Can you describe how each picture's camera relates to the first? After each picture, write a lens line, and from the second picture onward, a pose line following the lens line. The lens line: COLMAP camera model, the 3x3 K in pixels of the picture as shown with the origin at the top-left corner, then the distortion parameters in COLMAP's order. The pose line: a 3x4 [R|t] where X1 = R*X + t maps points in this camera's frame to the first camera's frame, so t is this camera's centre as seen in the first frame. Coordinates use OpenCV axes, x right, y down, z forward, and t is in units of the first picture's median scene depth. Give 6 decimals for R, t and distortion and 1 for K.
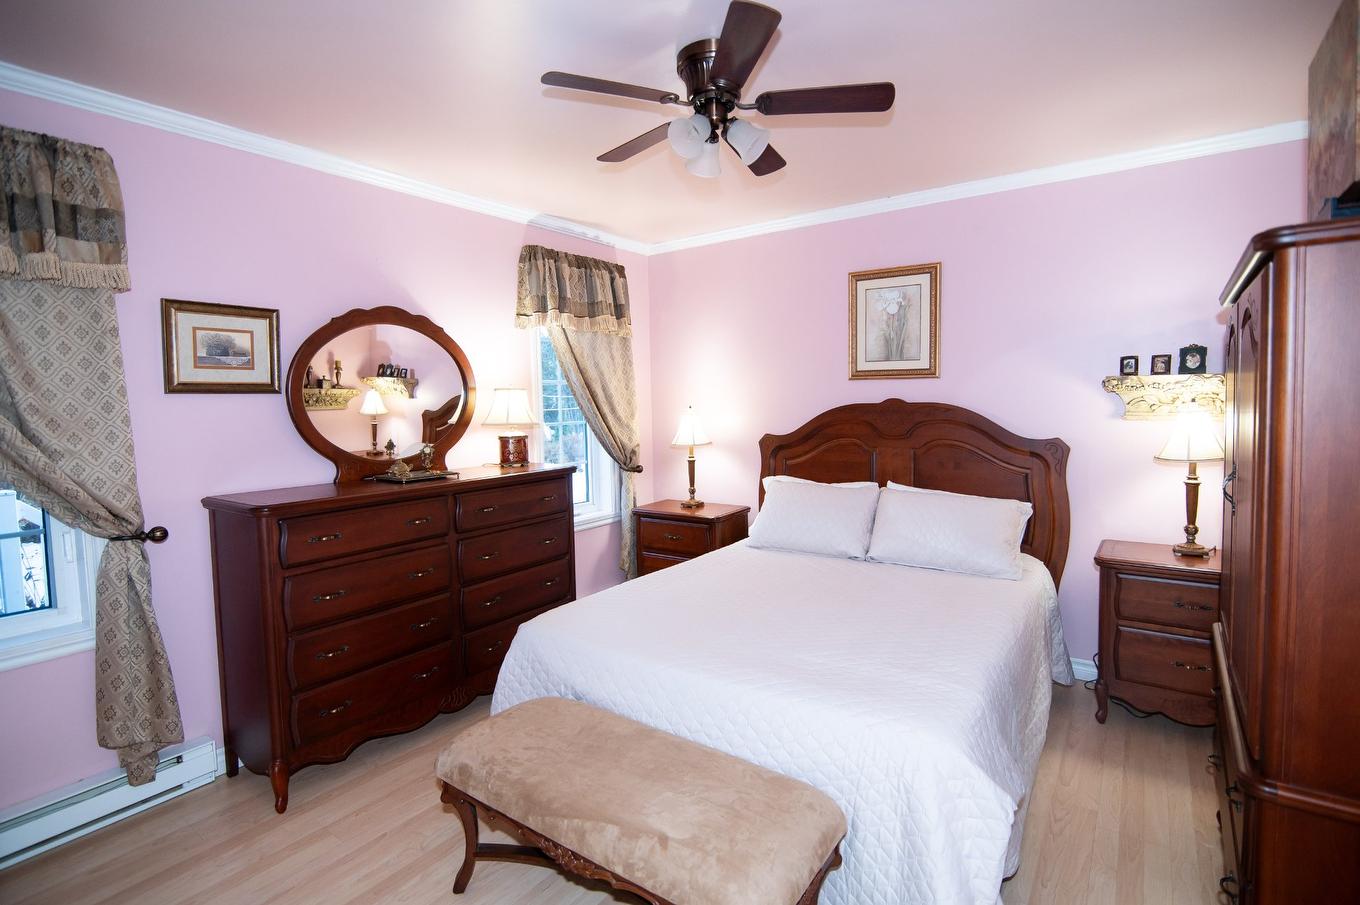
lens RADIAL K [[658.6, 0, 688.0], [0, 658.6, 430.6], [0, 0, 1]] dist [-0.001952, -0.000098]
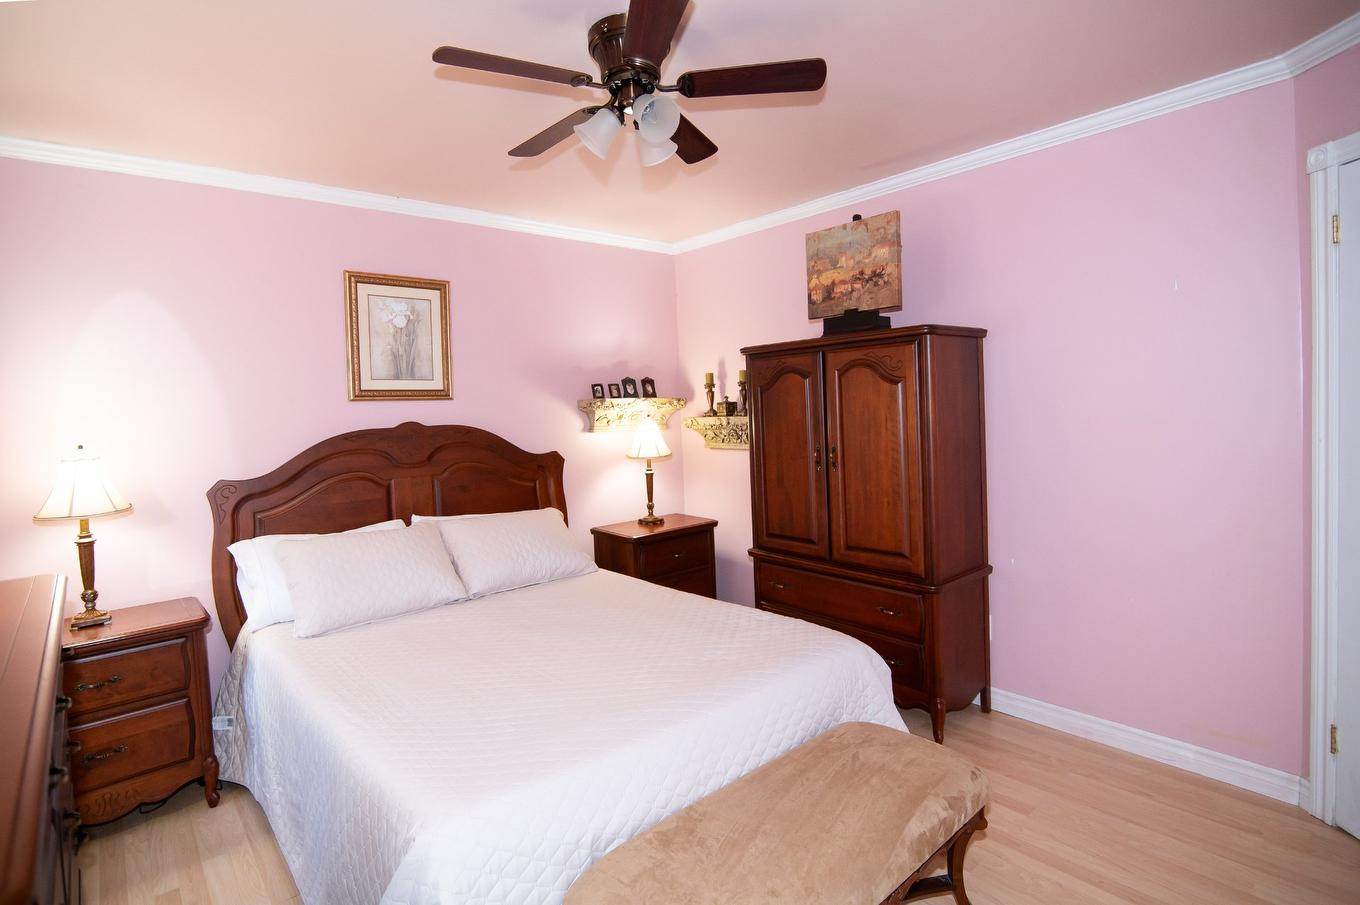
lens RADIAL K [[693.9, 0, 684.8], [0, 693.9, 435.9], [0, 0, 1]] dist [-0.000329, -0.000017]
pose [[0.244963, -0.028739, 0.969106, -0.640777], [0.089504, 0.995963, 0.006912, -0.004049], [-0.965392, 0.085045, 0.246547, 0.517727]]
